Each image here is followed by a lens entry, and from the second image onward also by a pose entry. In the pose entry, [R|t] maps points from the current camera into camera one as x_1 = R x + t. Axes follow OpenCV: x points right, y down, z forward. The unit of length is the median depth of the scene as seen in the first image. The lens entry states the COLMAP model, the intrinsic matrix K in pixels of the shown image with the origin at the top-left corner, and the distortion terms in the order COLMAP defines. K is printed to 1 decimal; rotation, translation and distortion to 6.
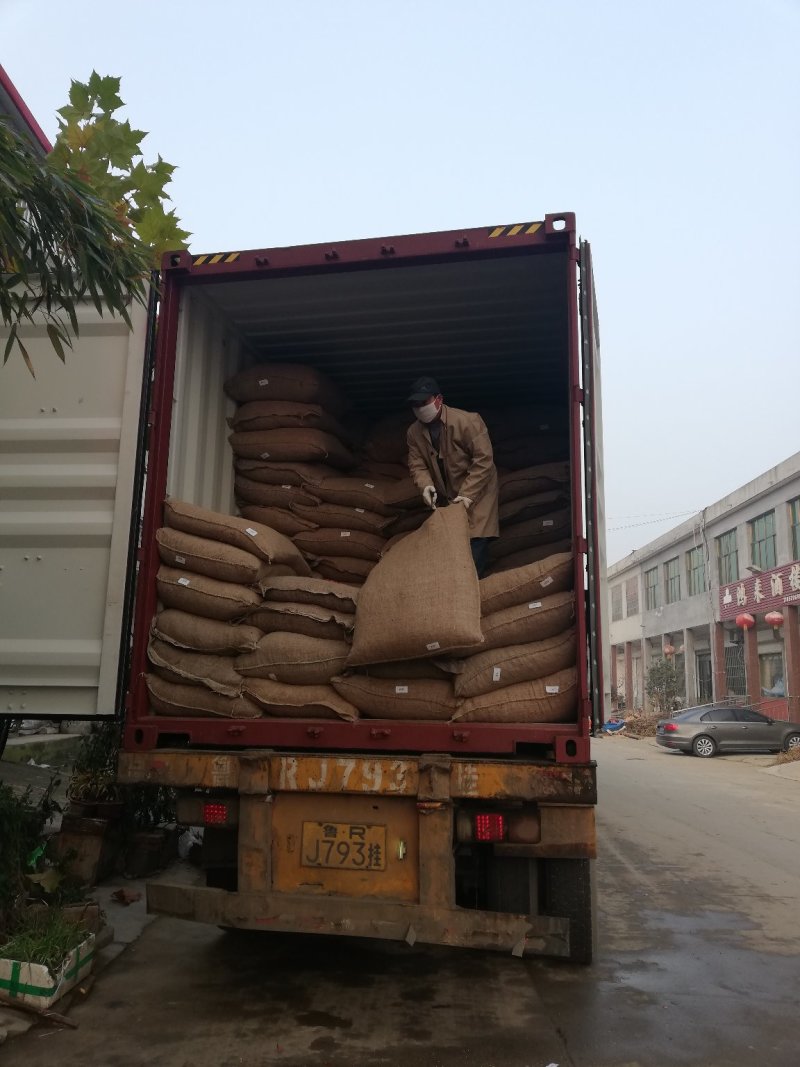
lens RADIAL K [[824.1, 0, 396.6], [0, 824.1, 534.0], [0, 0, 1]] dist [0.040223, -0.080691]
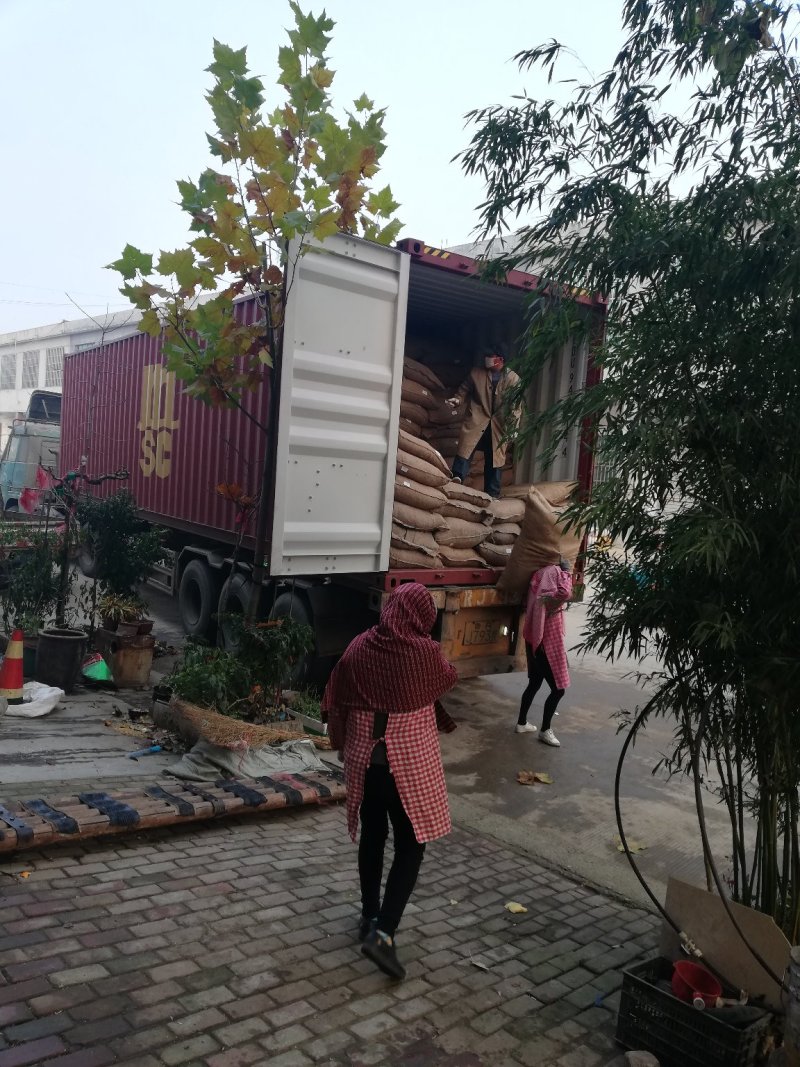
lens RADIAL K [[824.1, 0, 399.4], [0, 824.1, 536.0], [0, 0, 1]] dist [0.040223, -0.080691]
pose [[0.668829, -0.031946, 0.742730, -1.412066], [-0.193489, 0.957164, 0.215406, -0.176813], [-0.717795, -0.287779, 0.633997, 0.016982]]
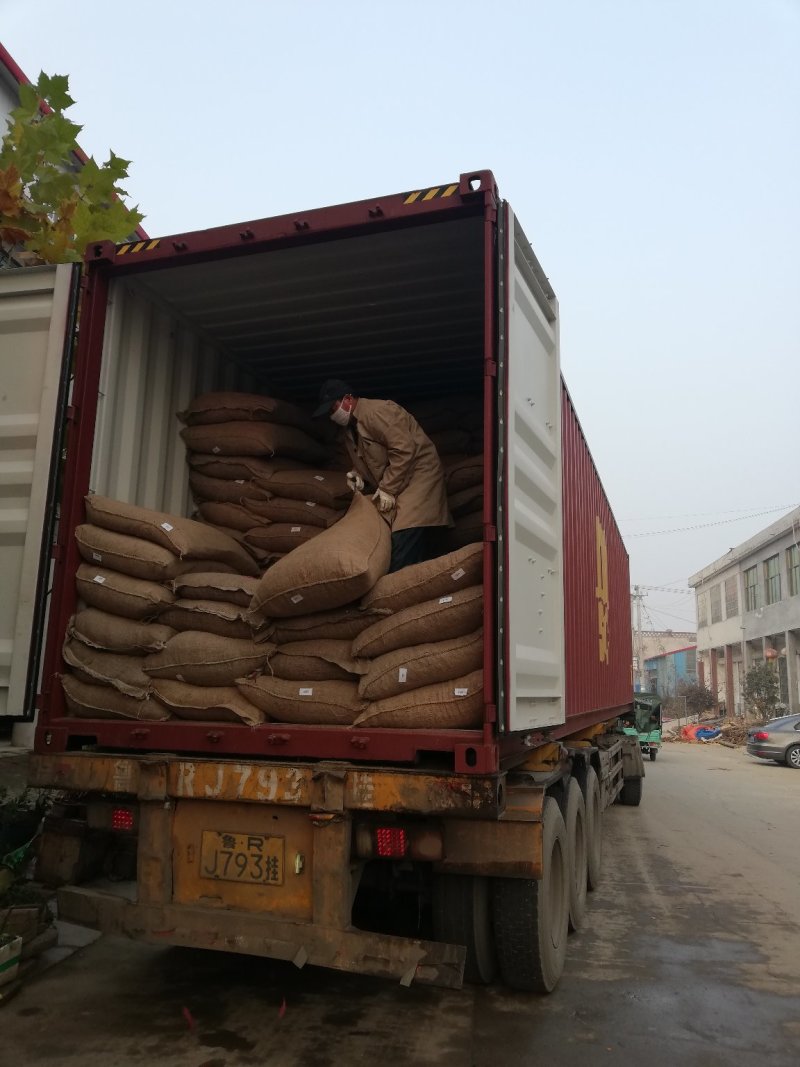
lens RADIAL K [[824.1, 0, 399.0], [0, 824.1, 534.8], [0, 0, 1]] dist [0.040223, -0.080691]
pose [[0.991722, -0.018045, -0.127131, 0.217322], [0.017565, 0.999834, -0.004901, 0.016400], [0.127198, 0.002628, 0.991874, 0.080611]]
